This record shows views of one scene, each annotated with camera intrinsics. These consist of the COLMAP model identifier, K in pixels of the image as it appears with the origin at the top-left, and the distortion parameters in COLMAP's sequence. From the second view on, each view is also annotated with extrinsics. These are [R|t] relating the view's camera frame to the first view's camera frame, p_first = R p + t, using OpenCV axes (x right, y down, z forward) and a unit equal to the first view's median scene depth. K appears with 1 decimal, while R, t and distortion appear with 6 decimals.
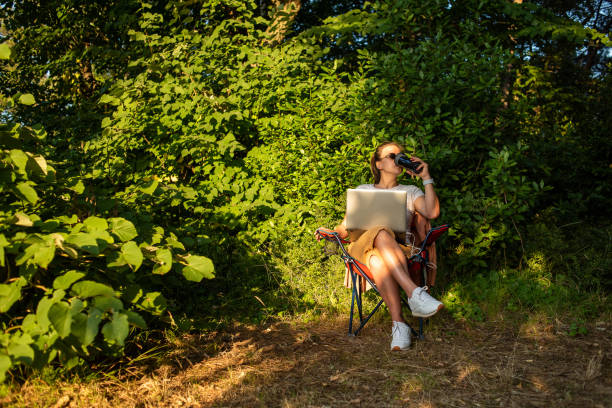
lens RADIAL K [[561.9, 0, 306.0], [0, 561.9, 204.0], [0, 0, 1]] dist [-0.003305, 0.011882]
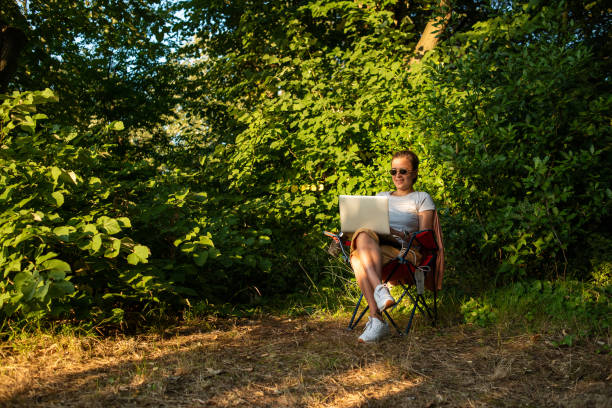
lens RADIAL K [[561.9, 0, 306.0], [0, 561.9, 204.0], [0, 0, 1]] dist [-0.003305, 0.011882]
pose [[0.943417, 0.003764, -0.331588, 0.141209], [-0.009450, 0.999835, -0.015536, 0.002985], [0.331475, 0.017790, 0.943296, -0.025021]]
